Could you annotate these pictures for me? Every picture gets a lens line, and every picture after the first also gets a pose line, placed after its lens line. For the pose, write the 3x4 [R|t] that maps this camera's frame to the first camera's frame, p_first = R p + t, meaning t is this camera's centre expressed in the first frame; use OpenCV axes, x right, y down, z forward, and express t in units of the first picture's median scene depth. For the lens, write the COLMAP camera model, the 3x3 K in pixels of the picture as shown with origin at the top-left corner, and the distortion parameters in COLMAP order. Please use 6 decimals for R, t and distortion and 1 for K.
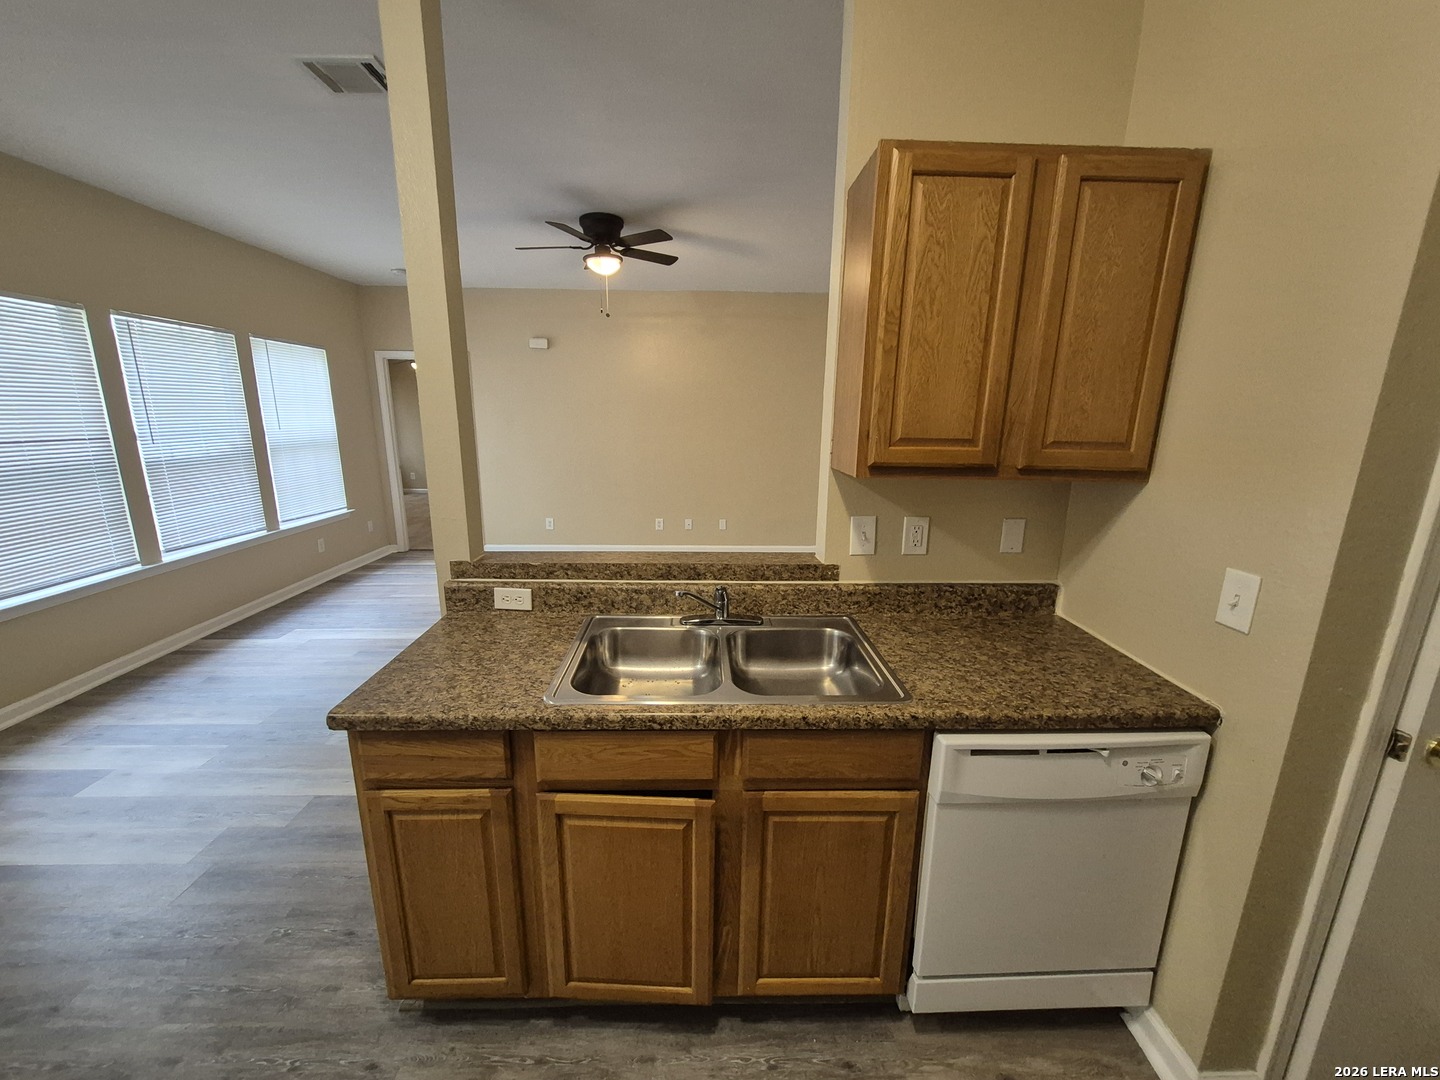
lens RADIAL K [[567.5, 0, 711.6], [0, 567.5, 541.9], [0, 0, 1]] dist [0.001083, 0.000068]
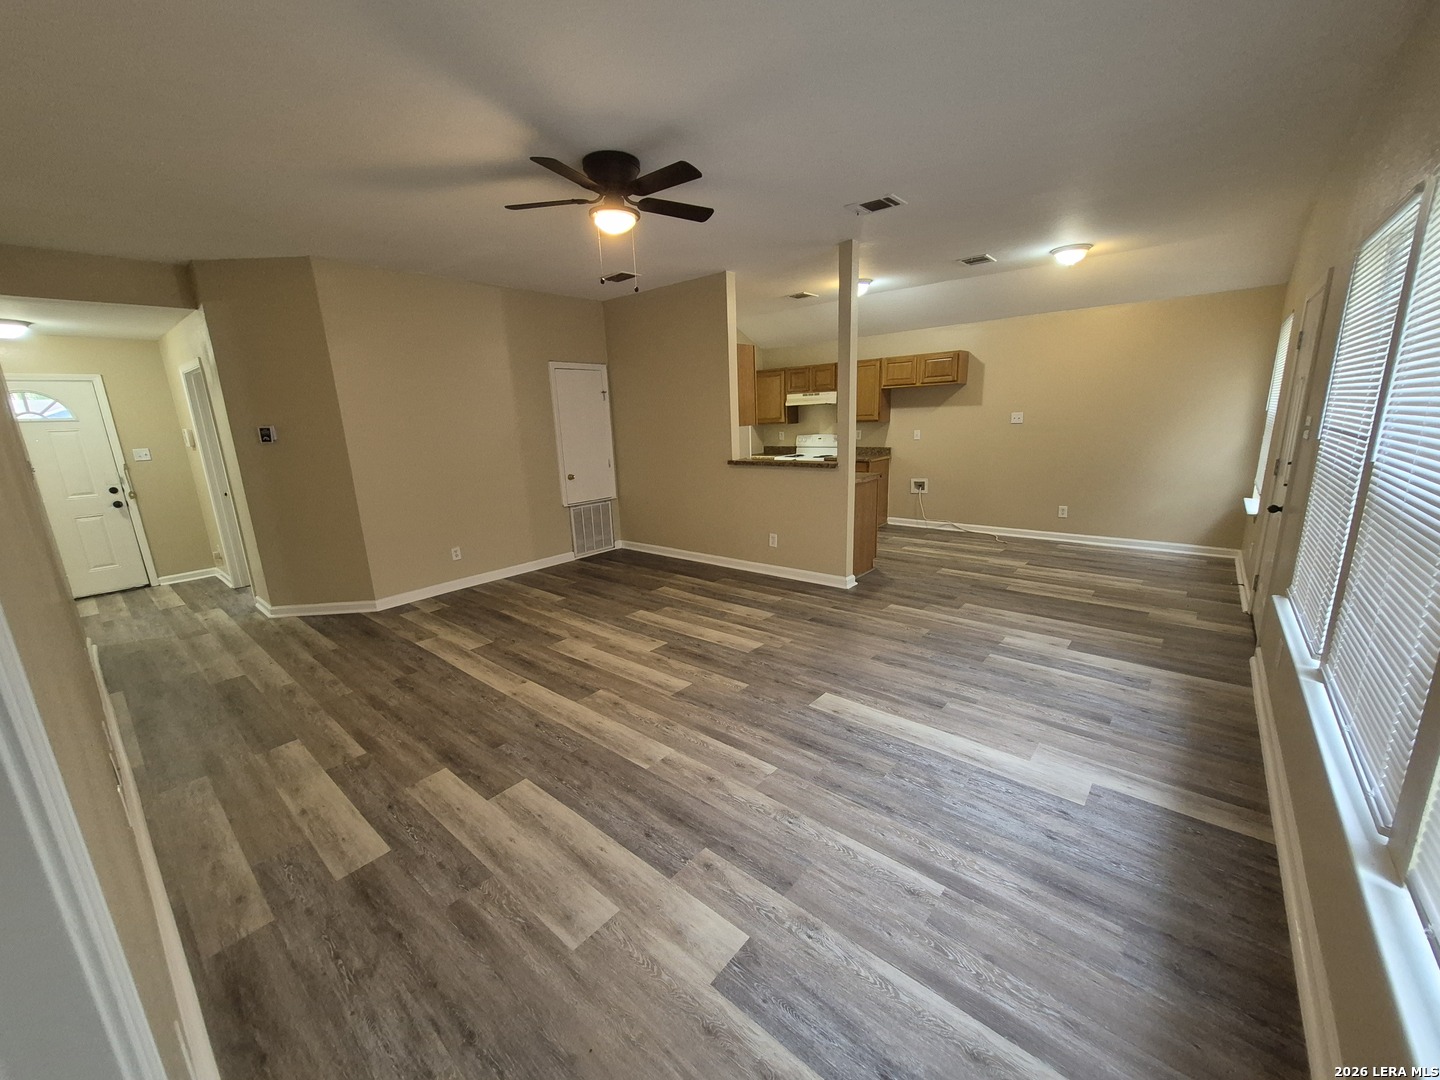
lens RADIAL K [[567.5, 0, 711.6], [0, 567.5, 541.9], [0, 0, 1]] dist [0.001083, 0.000068]
pose [[-0.748615, -0.128086, 0.650515, -0.831973], [0.181968, 0.903789, 0.387366, -0.358618], [-0.637545, 0.408361, -0.653283, 1.555224]]
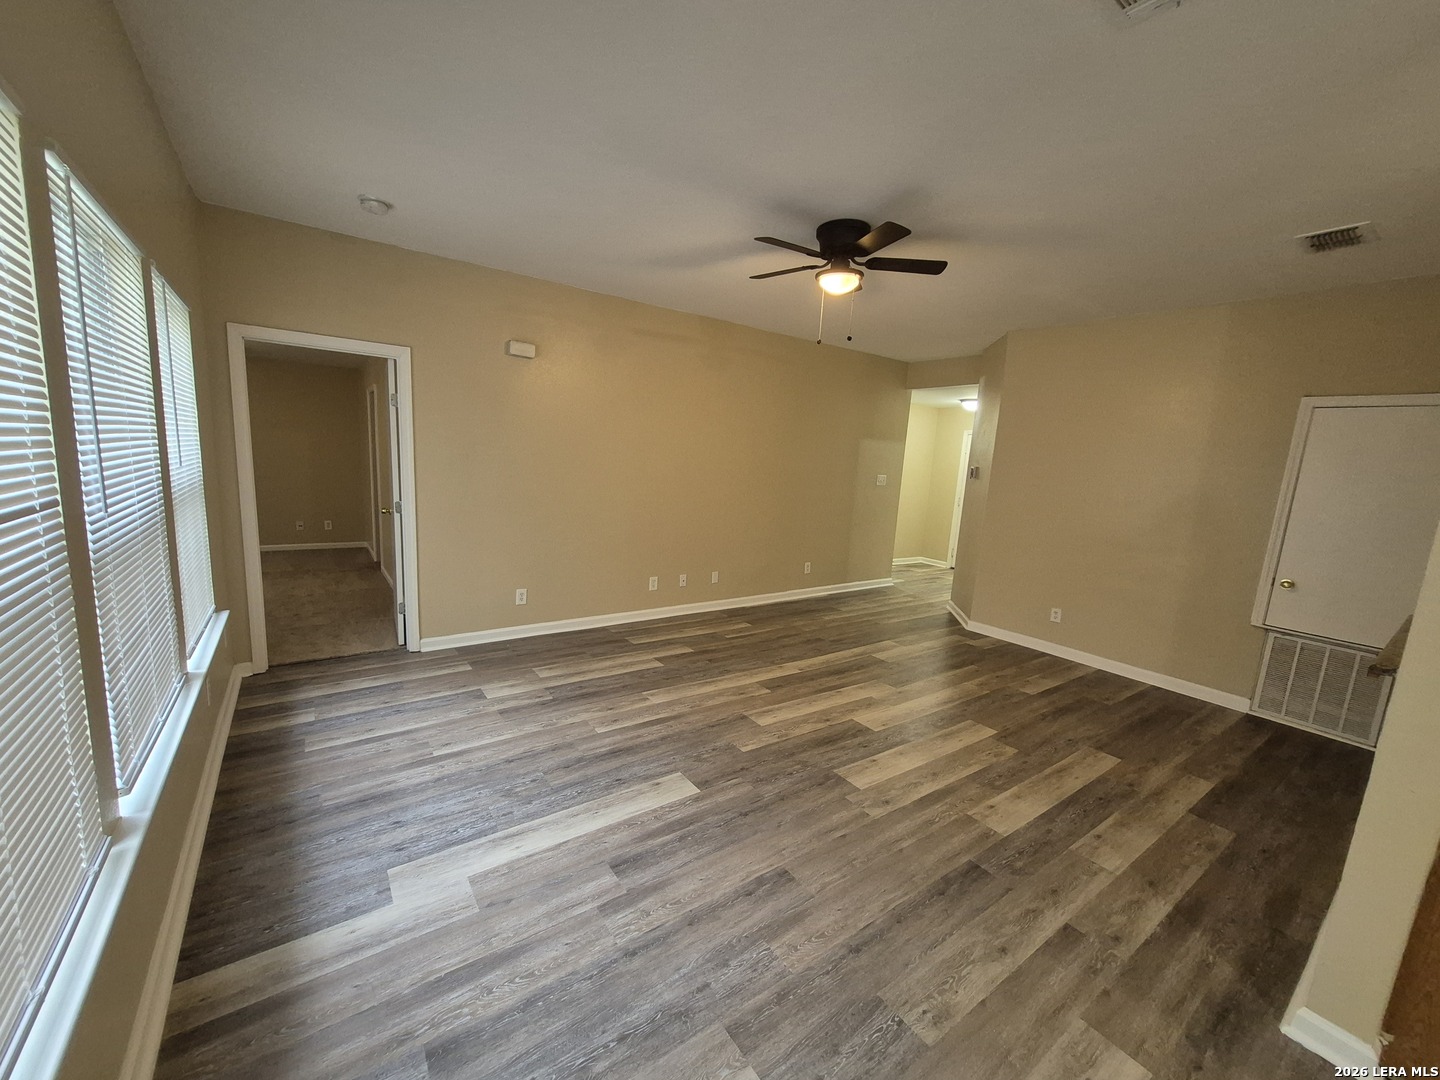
lens RADIAL K [[567.5, 0, 711.6], [0, 567.5, 541.9], [0, 0, 1]] dist [0.001083, 0.000068]
pose [[0.820767, -0.050678, 0.569011, -0.812826], [0.082587, 0.996120, -0.030410, -0.097590], [-0.565262, 0.071953, 0.821767, 0.440125]]
